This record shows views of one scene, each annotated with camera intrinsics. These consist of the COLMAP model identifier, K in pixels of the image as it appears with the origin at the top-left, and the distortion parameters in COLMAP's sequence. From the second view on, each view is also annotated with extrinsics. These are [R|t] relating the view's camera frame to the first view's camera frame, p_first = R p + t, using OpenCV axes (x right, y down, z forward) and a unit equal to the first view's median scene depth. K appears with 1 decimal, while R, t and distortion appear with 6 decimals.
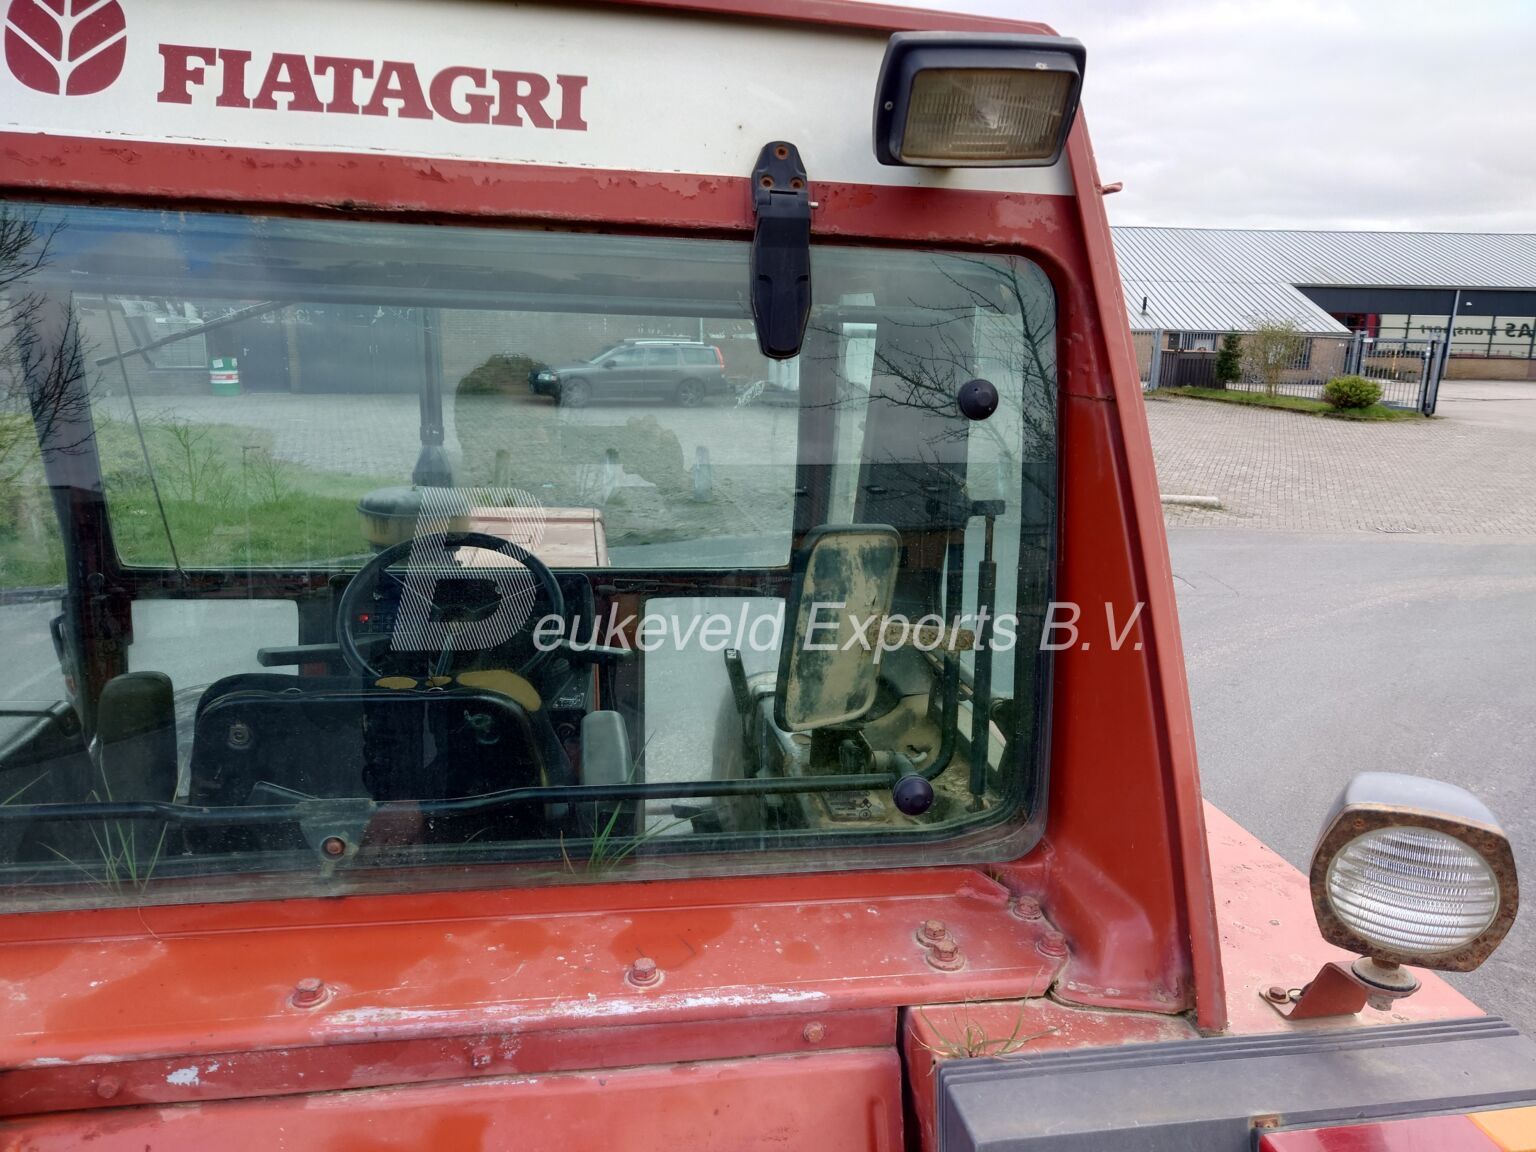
lens RADIAL K [[1106.2, 0, 768.0], [0, 1106.2, 576.0], [0, 0, 1]] dist [-0.000567, 0.013246]
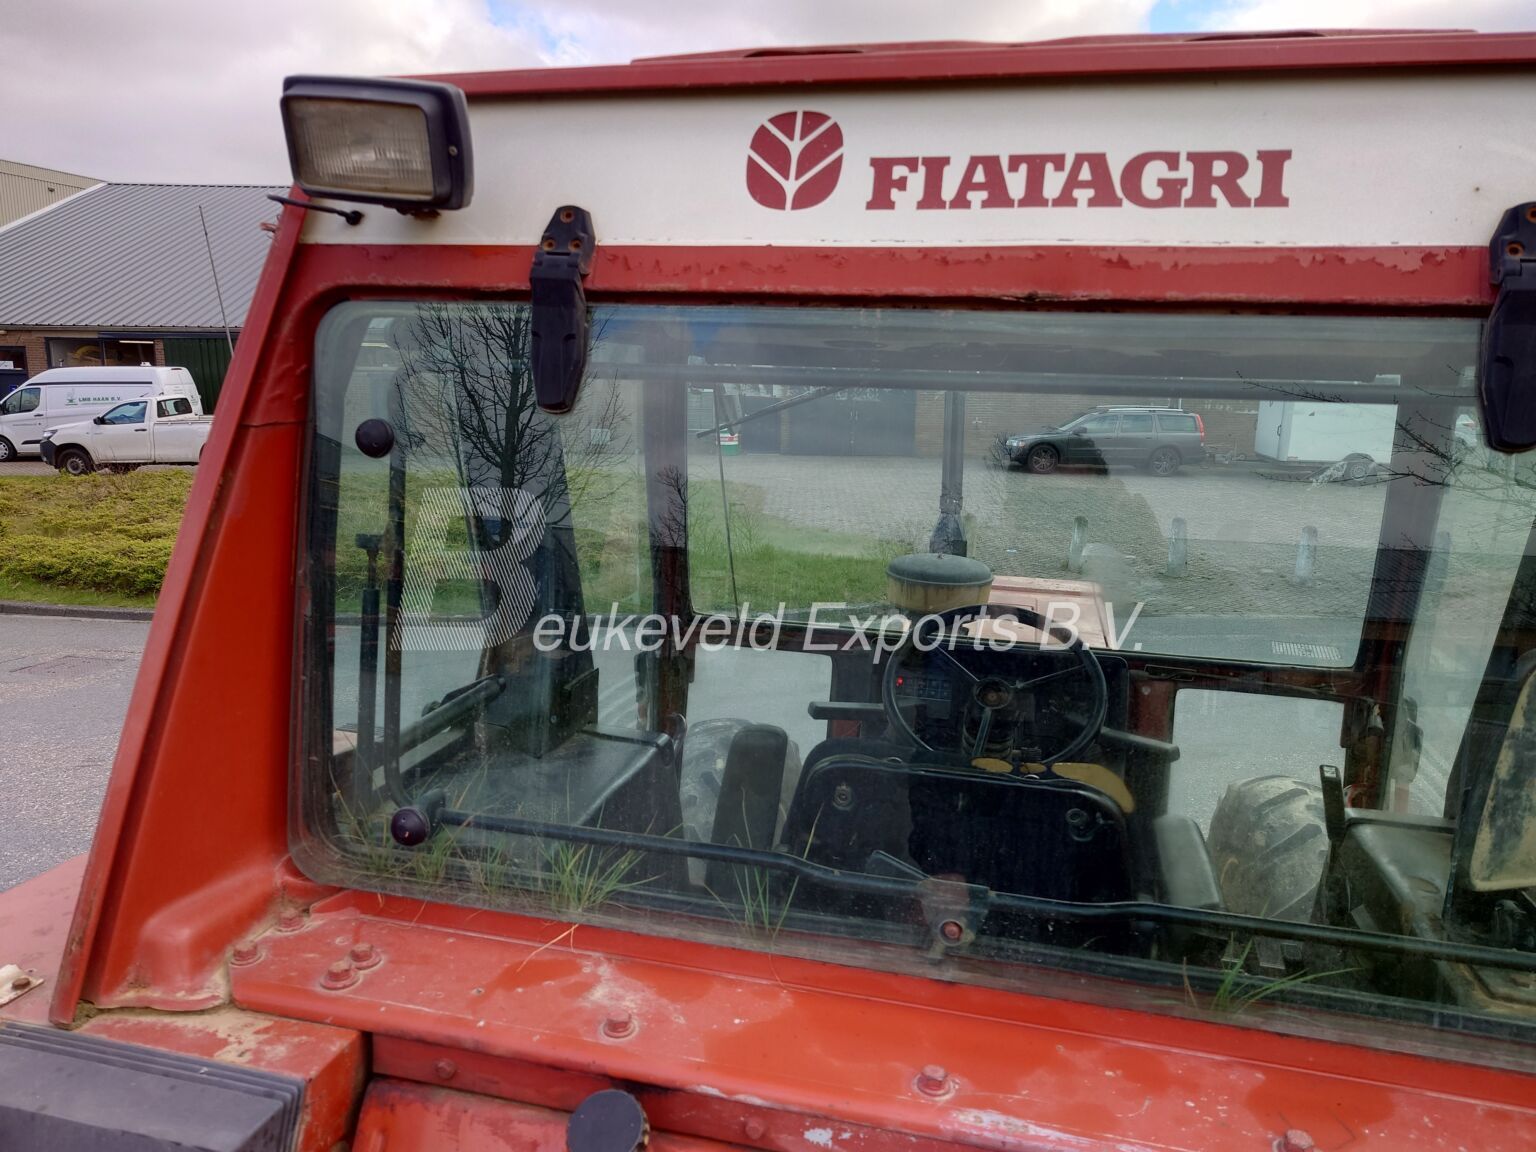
lens RADIAL K [[1100.4, 0, 768.4], [0, 1100.4, 573.0], [0, 0, 1]] dist [0.002593, 0.003674]
pose [[0.915885, 0.062049, -0.396617, -0.178202], [-0.085718, 0.995425, -0.042215, -0.020463], [0.392183, 0.072661, 0.917013, 0.004484]]
